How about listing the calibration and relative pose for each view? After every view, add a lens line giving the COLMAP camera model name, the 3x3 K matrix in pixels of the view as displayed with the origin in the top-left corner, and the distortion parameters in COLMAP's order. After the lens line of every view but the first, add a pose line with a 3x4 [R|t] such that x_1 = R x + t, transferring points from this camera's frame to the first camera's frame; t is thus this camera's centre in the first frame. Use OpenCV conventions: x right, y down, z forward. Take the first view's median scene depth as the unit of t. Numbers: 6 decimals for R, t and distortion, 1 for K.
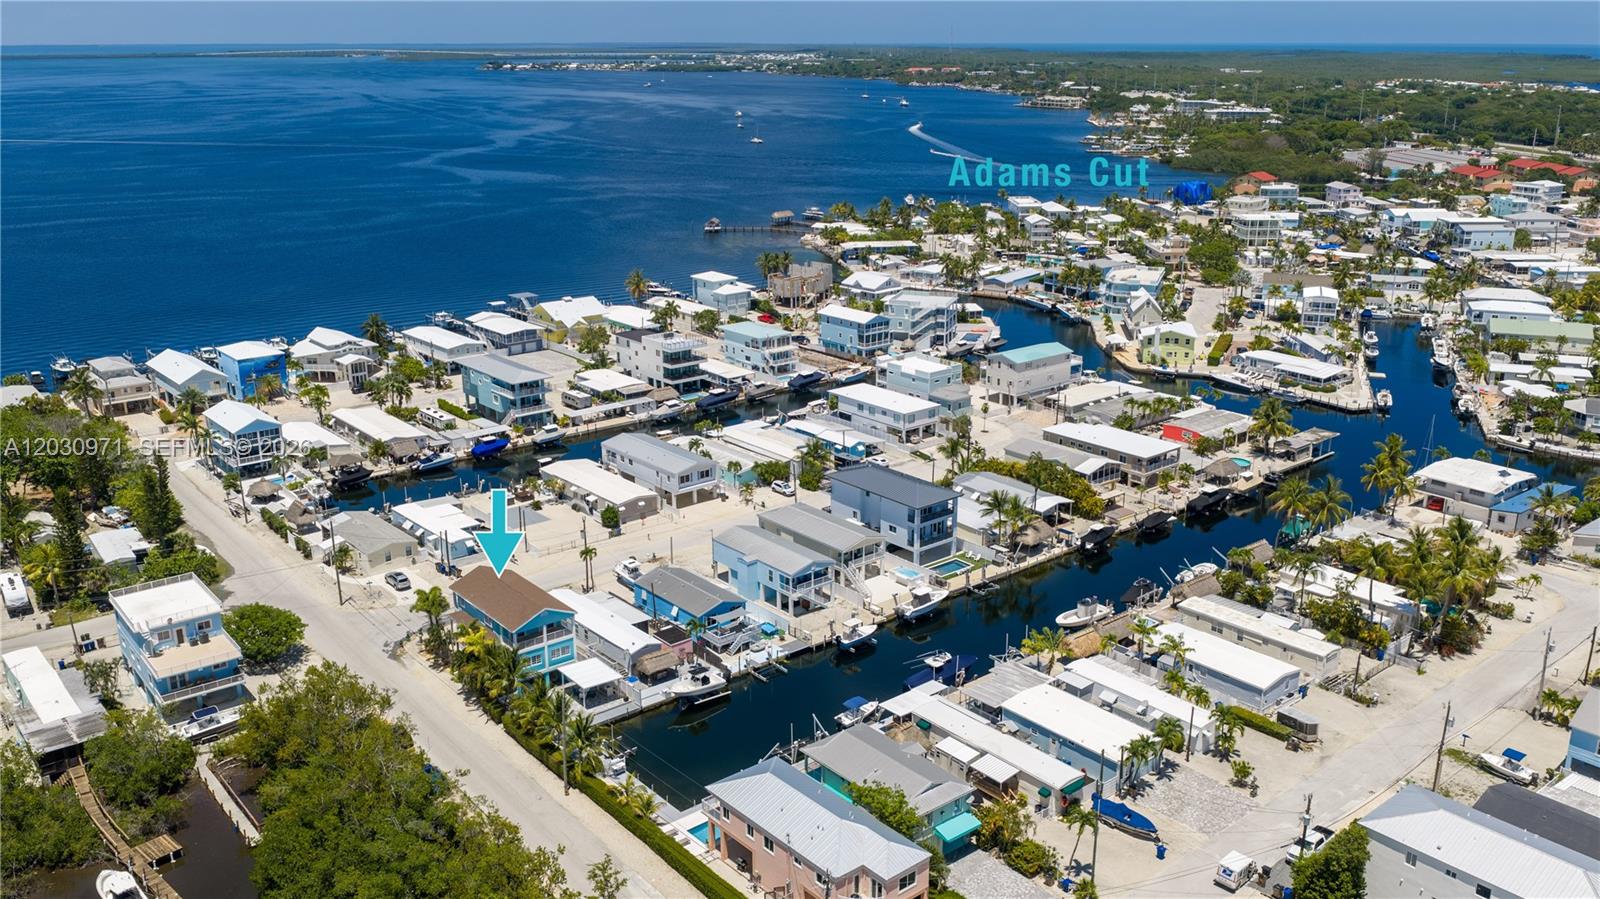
lens RADIAL K [[1306.7, 0, 799.9], [0, 1306.7, 448.8], [0, 0, 1]] dist [0.004592, -0.000967]
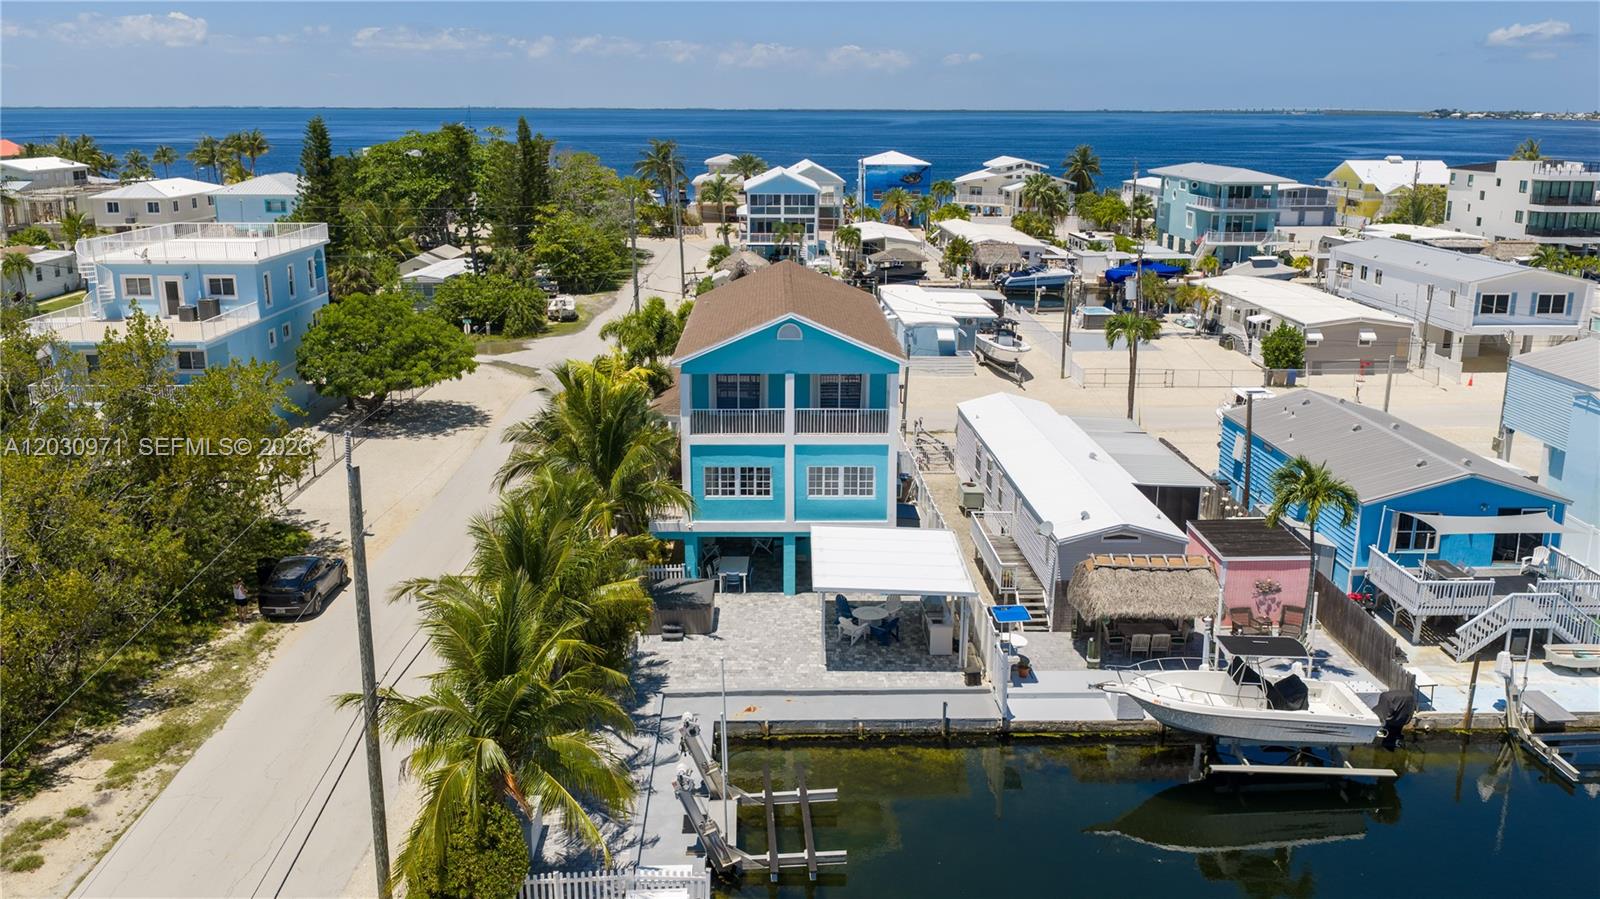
lens RADIAL K [[1306.7, 0, 798.6], [0, 1306.7, 446.2], [0, 0, 1]] dist [0.004592, -0.000967]
pose [[0.783664, 0.153985, -0.601797, -0.003452], [-0.182828, 0.983053, 0.013459, 0.139146], [0.593670, 0.099478, 0.798536, 0.714457]]
